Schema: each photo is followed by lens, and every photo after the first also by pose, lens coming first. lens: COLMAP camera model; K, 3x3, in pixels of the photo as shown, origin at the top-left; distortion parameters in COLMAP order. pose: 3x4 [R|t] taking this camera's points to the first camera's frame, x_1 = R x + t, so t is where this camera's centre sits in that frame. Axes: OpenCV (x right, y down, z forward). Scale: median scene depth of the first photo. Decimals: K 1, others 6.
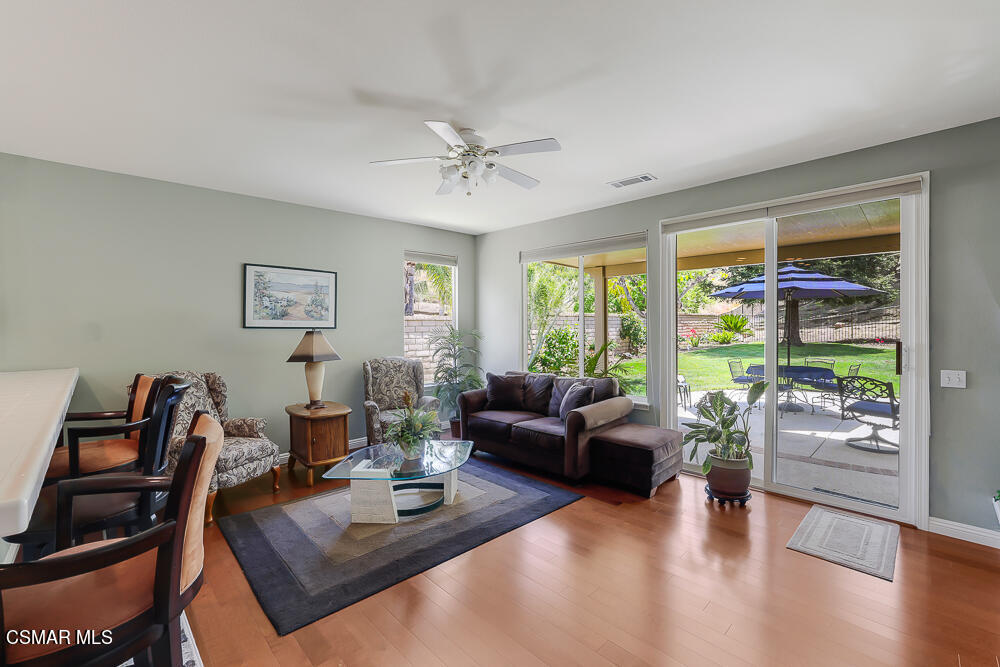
lens RADIAL K [[433.9, 0, 489.2], [0, 433.9, 330.7], [0, 0, 1]] dist [-0.025969, 0.002880]
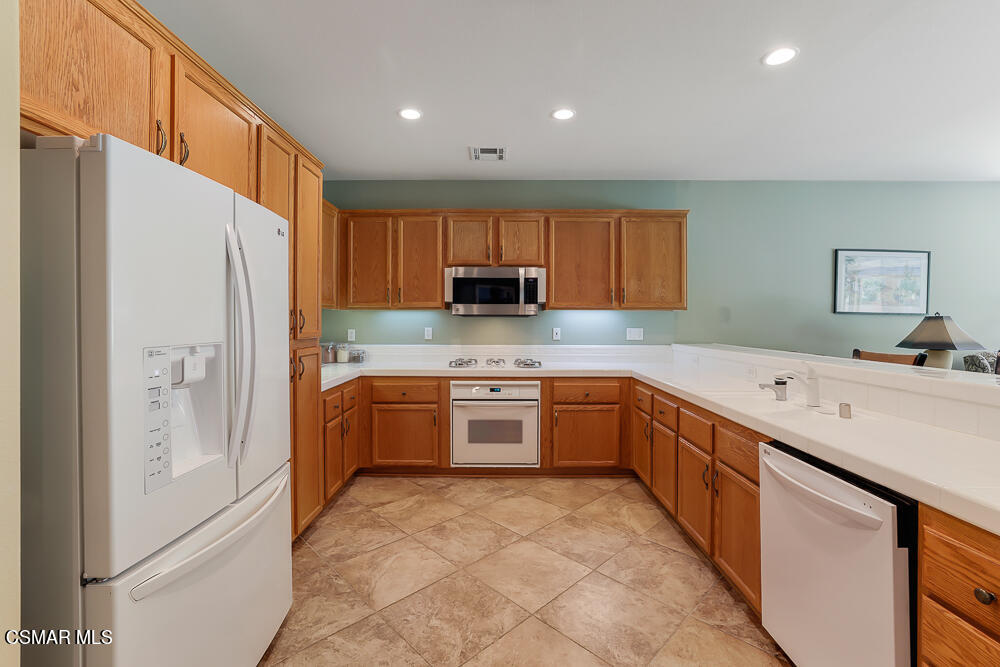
lens RADIAL K [[433.9, 0, 502.8], [0, 433.9, 315.4], [0, 0, 1]] dist [-0.025969, 0.002880]
pose [[0.716556, 0.007824, -0.697485, -0.418665], [-0.018203, 0.999806, -0.007486, 0.020785], [0.697292, 0.018061, 0.716560, -0.256123]]
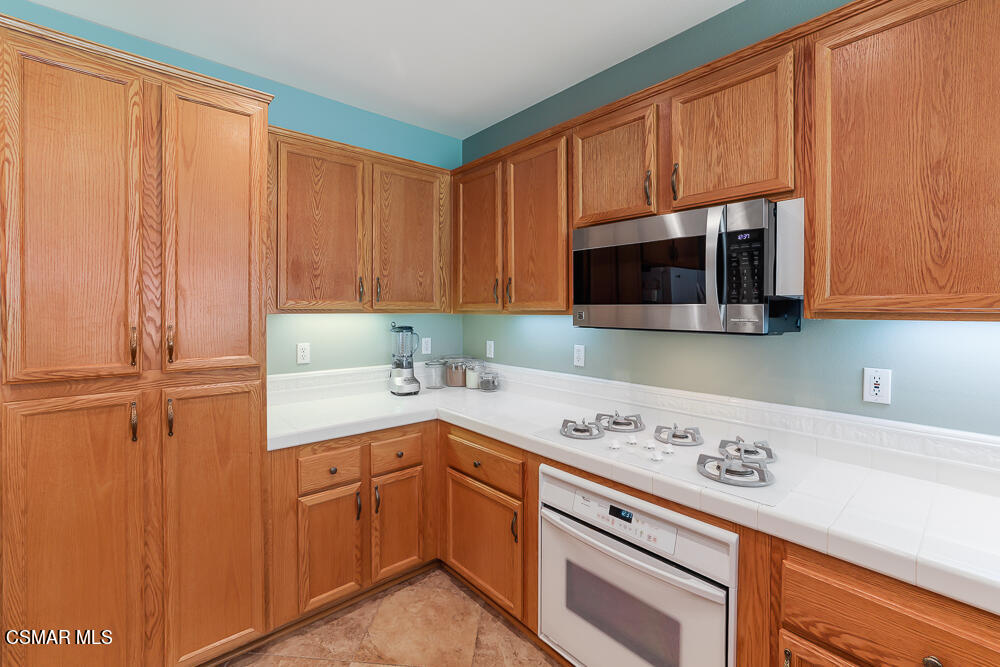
lens RADIAL K [[433.9, 0, 490.1], [0, 433.9, 313.2], [0, 0, 1]] dist [-0.025969, 0.002880]
pose [[-0.062283, 0.020191, -0.997854, -0.667748], [-0.012448, 0.999702, 0.021005, -0.006980], [0.997981, 0.013730, -0.062013, 0.252495]]
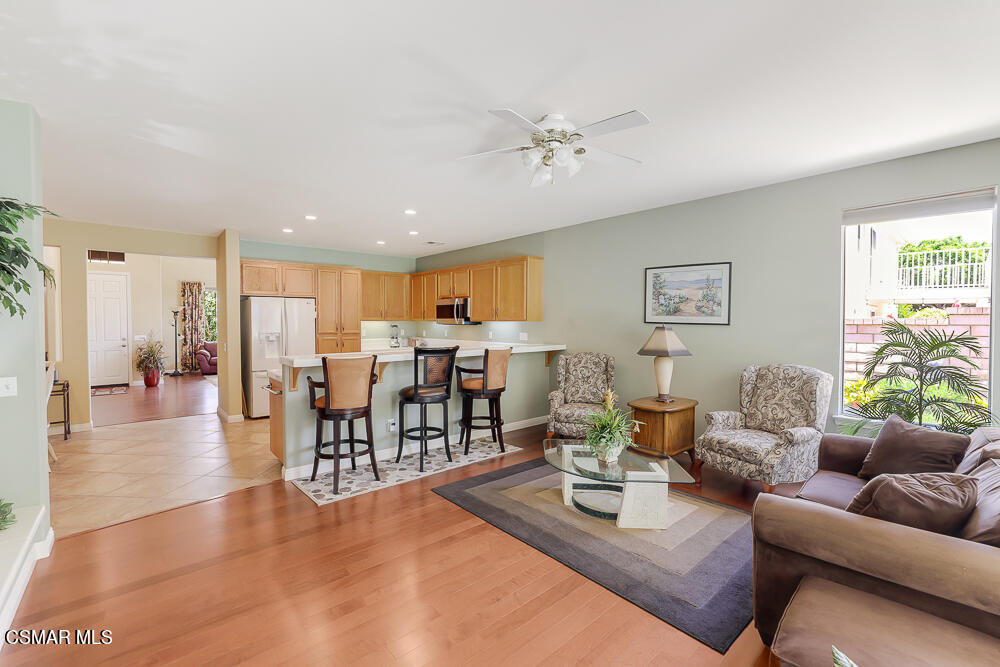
lens RADIAL K [[433.9, 0, 491.5], [0, 433.9, 335.3], [0, 0, 1]] dist [-0.025969, 0.002880]
pose [[-0.054684, 0.043657, -0.997549, 0.626623], [-0.011519, 0.998950, 0.044350, -0.019995], [0.998437, 0.013916, -0.054123, 0.628531]]
